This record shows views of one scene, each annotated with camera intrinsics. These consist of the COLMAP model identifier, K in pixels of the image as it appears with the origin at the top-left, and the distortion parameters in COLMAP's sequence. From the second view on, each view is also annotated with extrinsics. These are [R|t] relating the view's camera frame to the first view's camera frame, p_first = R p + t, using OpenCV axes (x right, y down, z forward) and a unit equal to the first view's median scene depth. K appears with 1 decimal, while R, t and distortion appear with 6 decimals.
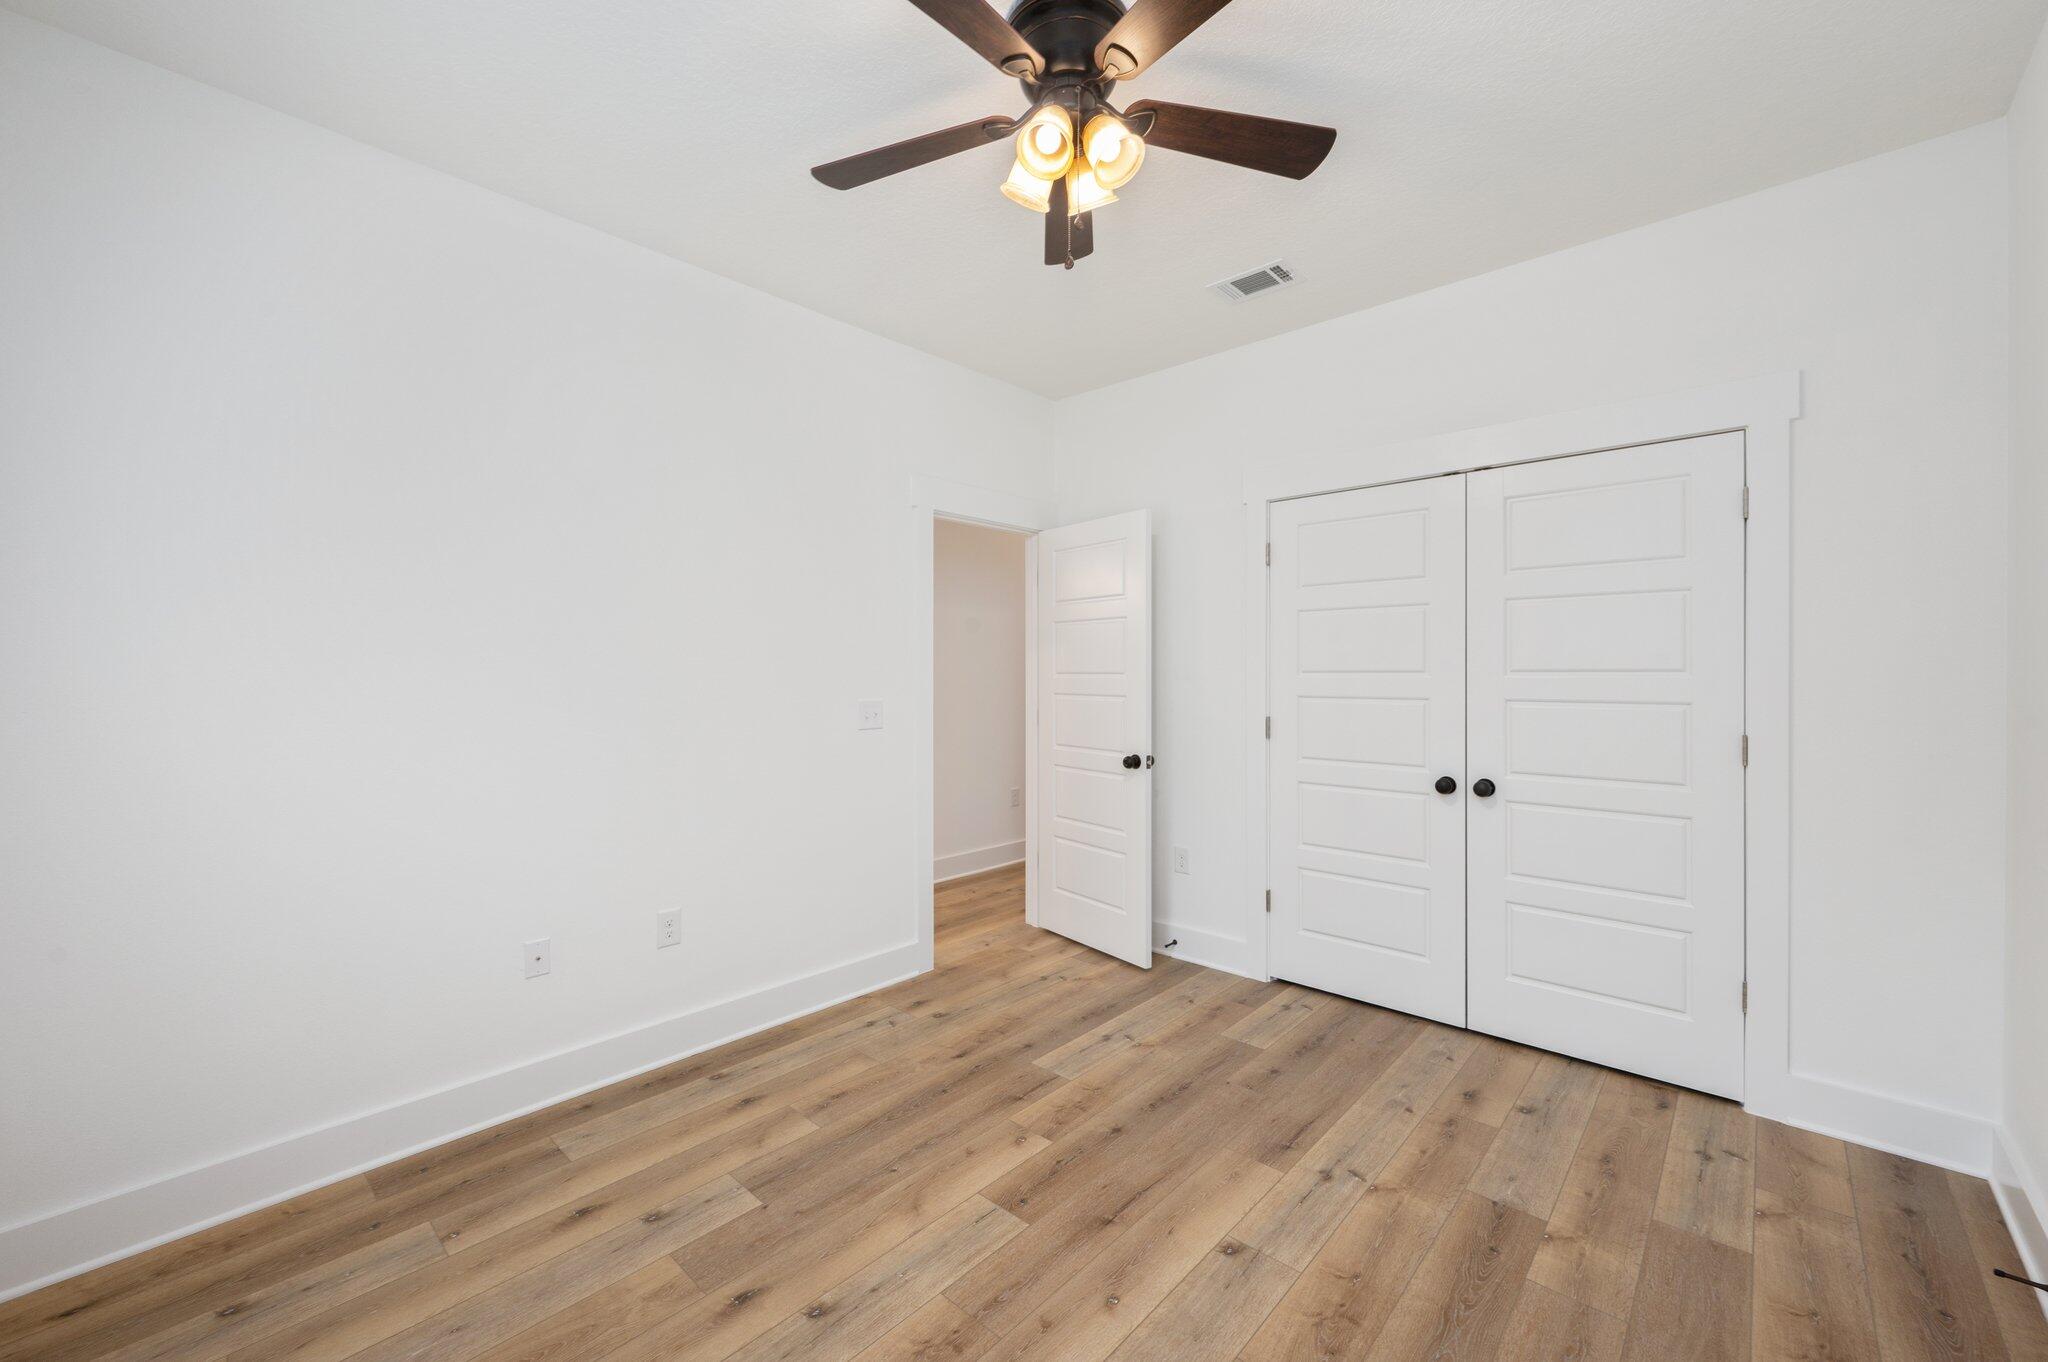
lens RADIAL K [[814.3, 0, 1022.7], [0, 814.3, 668.8], [0, 0, 1]] dist [-0.001014, -0.000219]
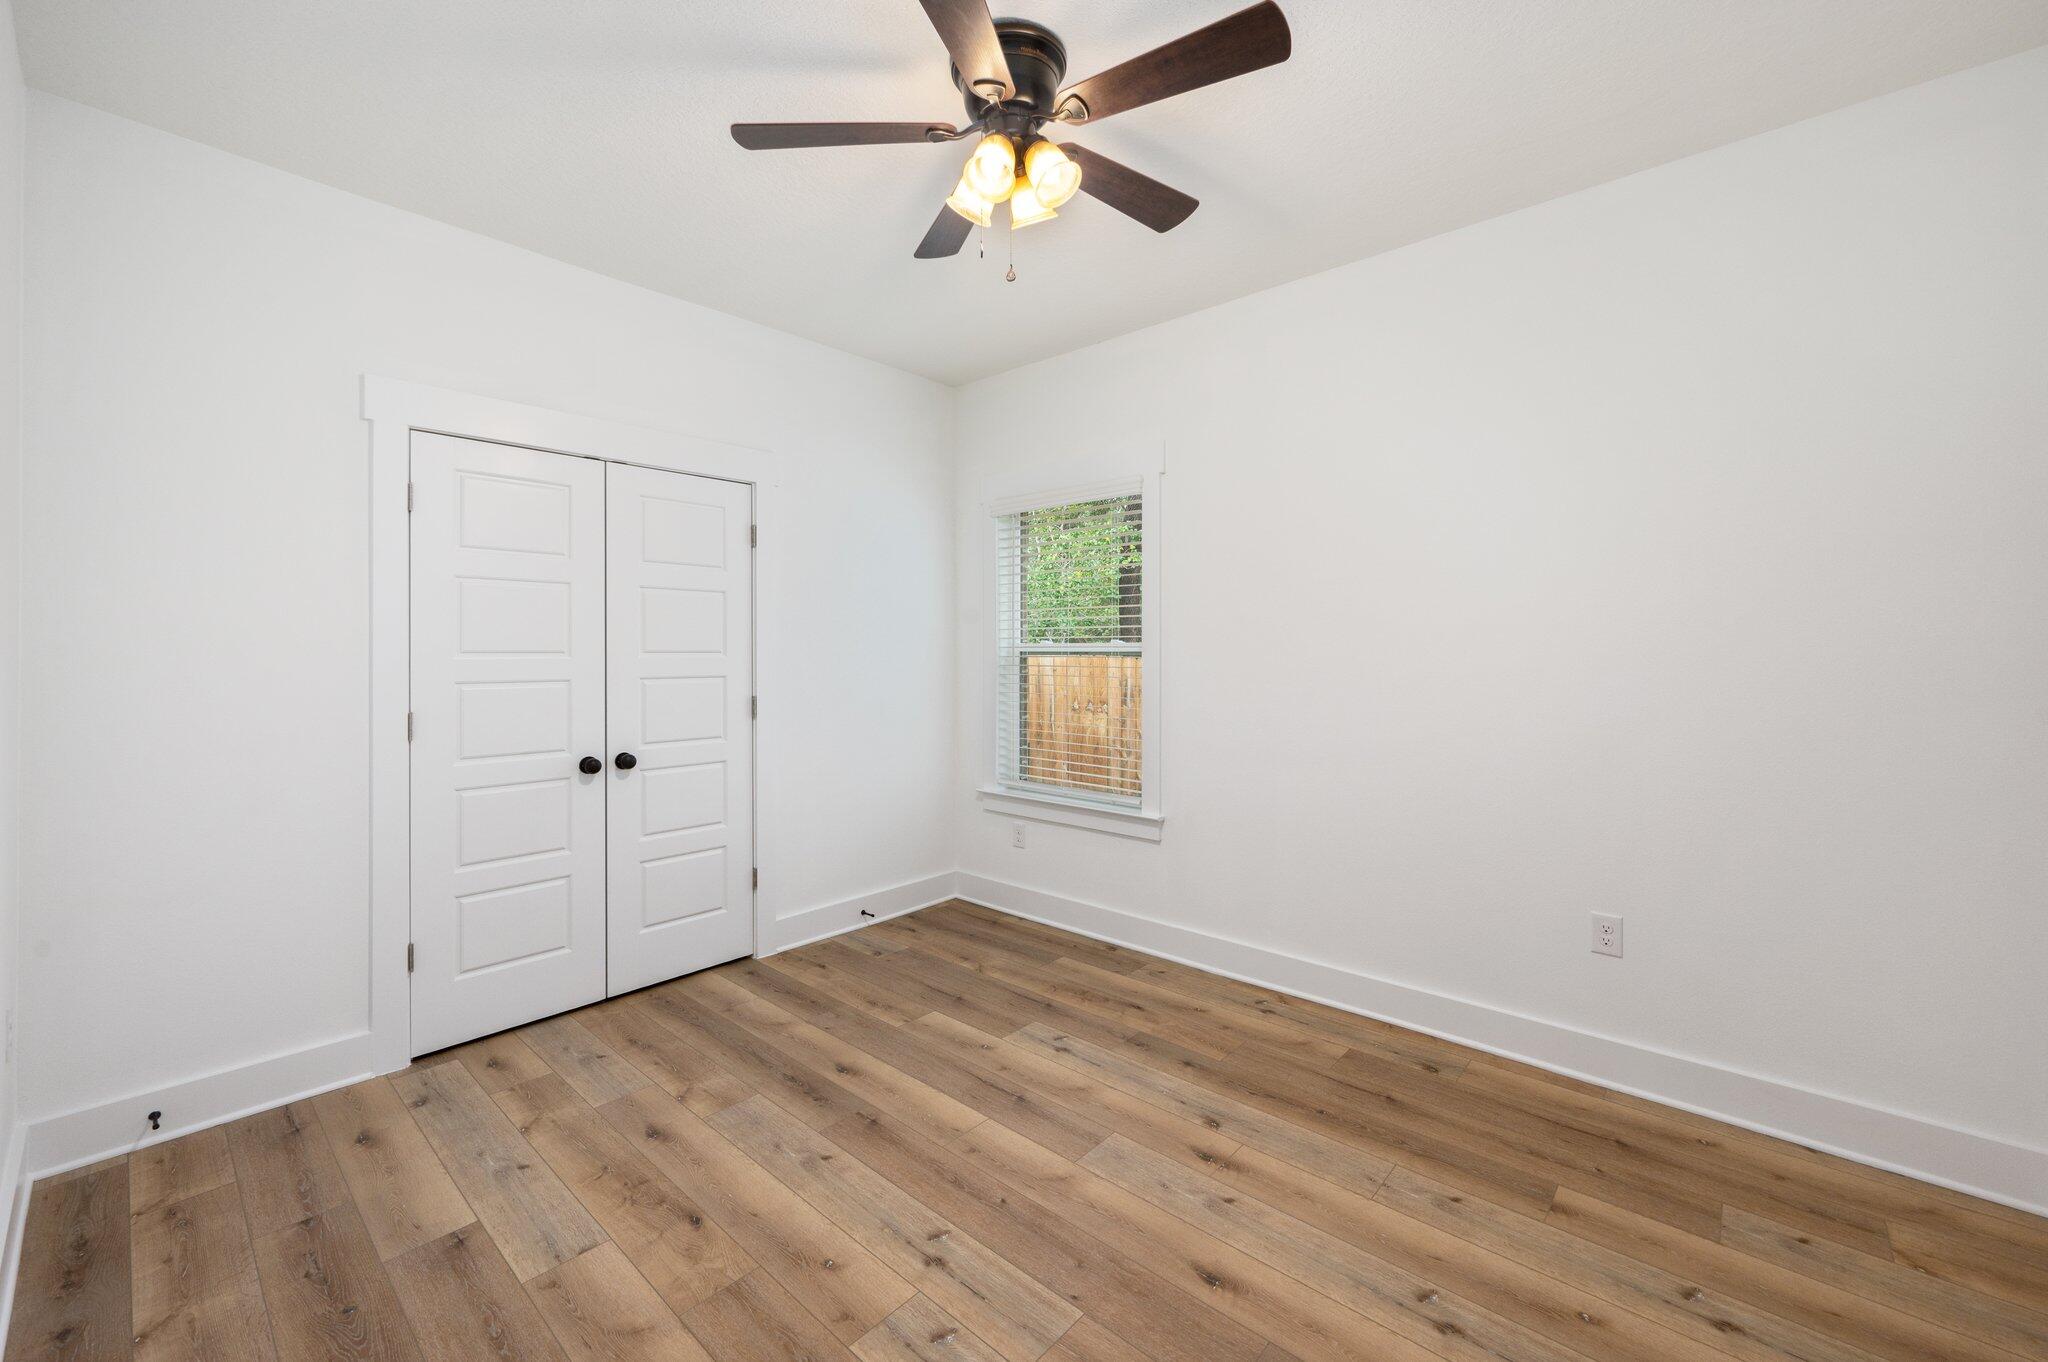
lens RADIAL K [[840.1, 0, 1020.7], [0, 840.1, 642.4], [0, 0, 1]] dist [0.022111, 0.000019]
pose [[-0.005646, 0.010667, 0.999927, -1.220599], [-0.000907, 0.999943, -0.010672, 0.002883], [-0.999984, -0.000967, -0.005636, 1.083919]]
